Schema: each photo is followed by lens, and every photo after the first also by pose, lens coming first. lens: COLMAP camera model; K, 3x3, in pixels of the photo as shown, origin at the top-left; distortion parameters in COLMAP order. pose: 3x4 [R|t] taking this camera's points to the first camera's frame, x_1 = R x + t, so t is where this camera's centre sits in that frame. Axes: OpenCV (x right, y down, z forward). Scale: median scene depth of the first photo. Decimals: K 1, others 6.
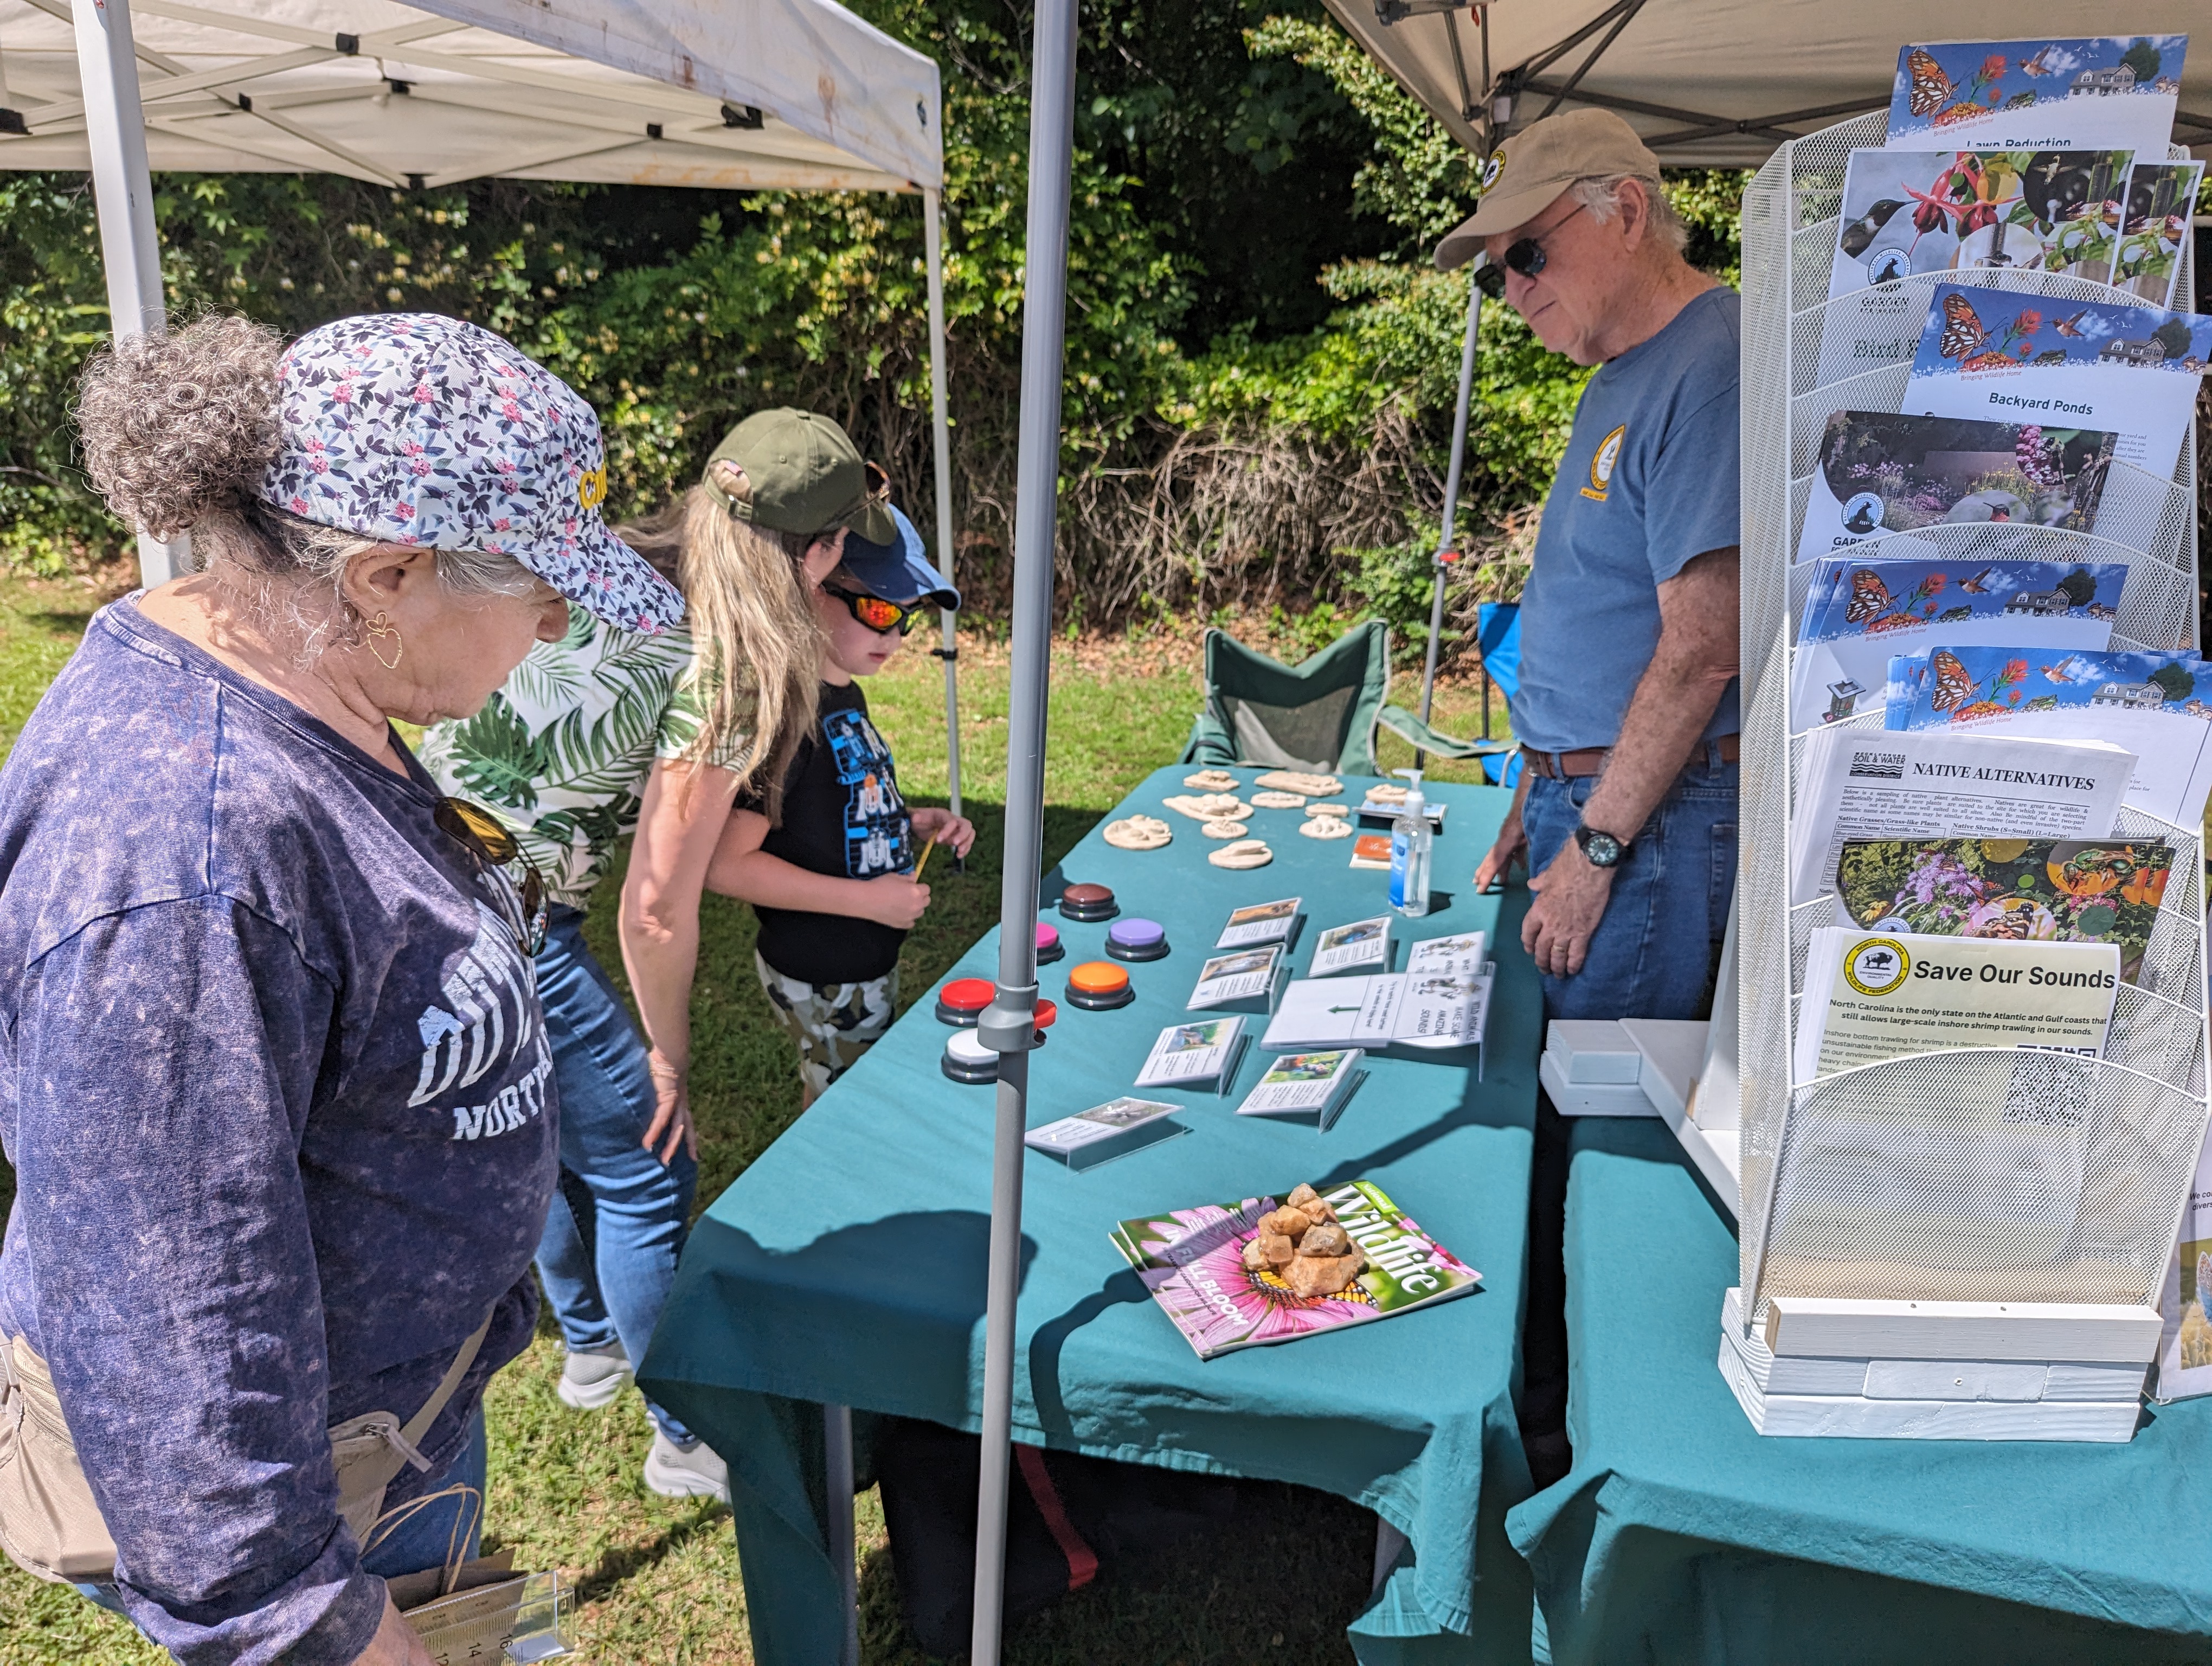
lens RADIAL K [[1573.5, 0, 1098.4], [0, 1573.5, 845.1], [0, 0, 1]] dist [0.027471, -0.020057]
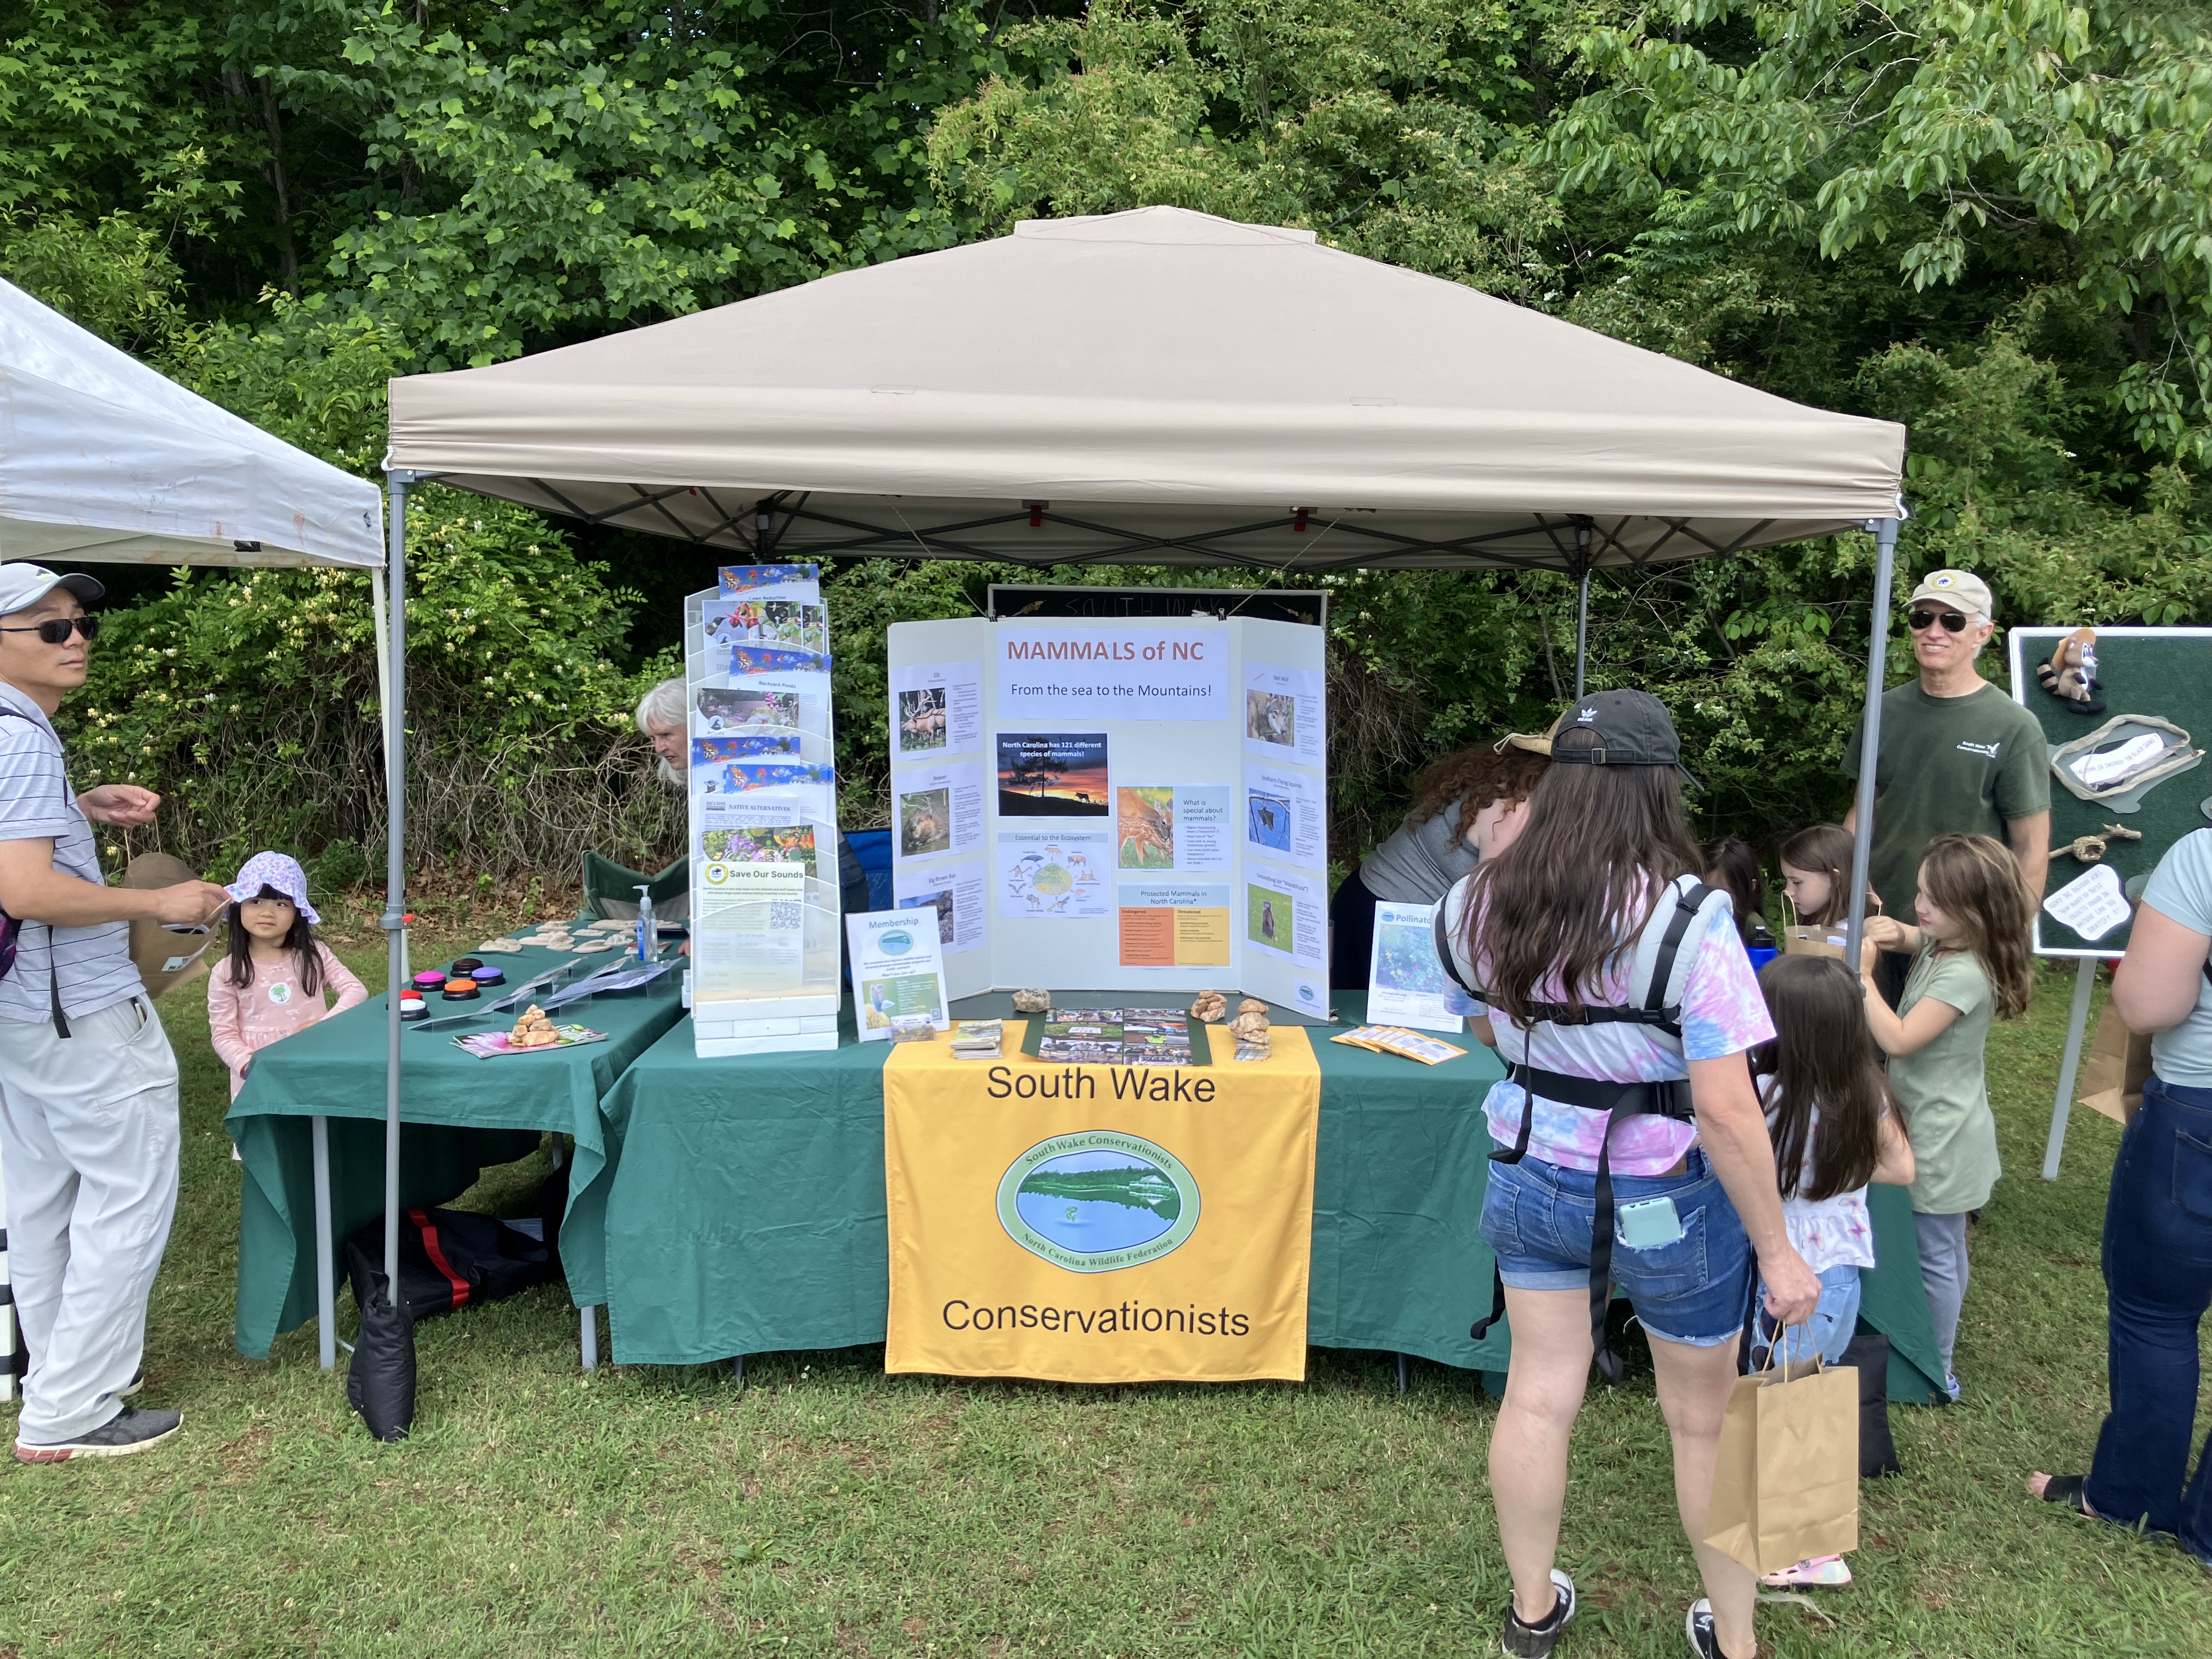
lens RADIAL K [[1829.1, 0, 1122.8], [0, 1829.1, 821.9], [0, 0, 1]] dist [0.000630, 0.021006]
pose [[0.963950, -0.045167, 0.262221, 0.059138], [0.100795, 0.974027, -0.202761, 0.128423], [-0.246252, 0.221882, 0.943466, -0.408317]]
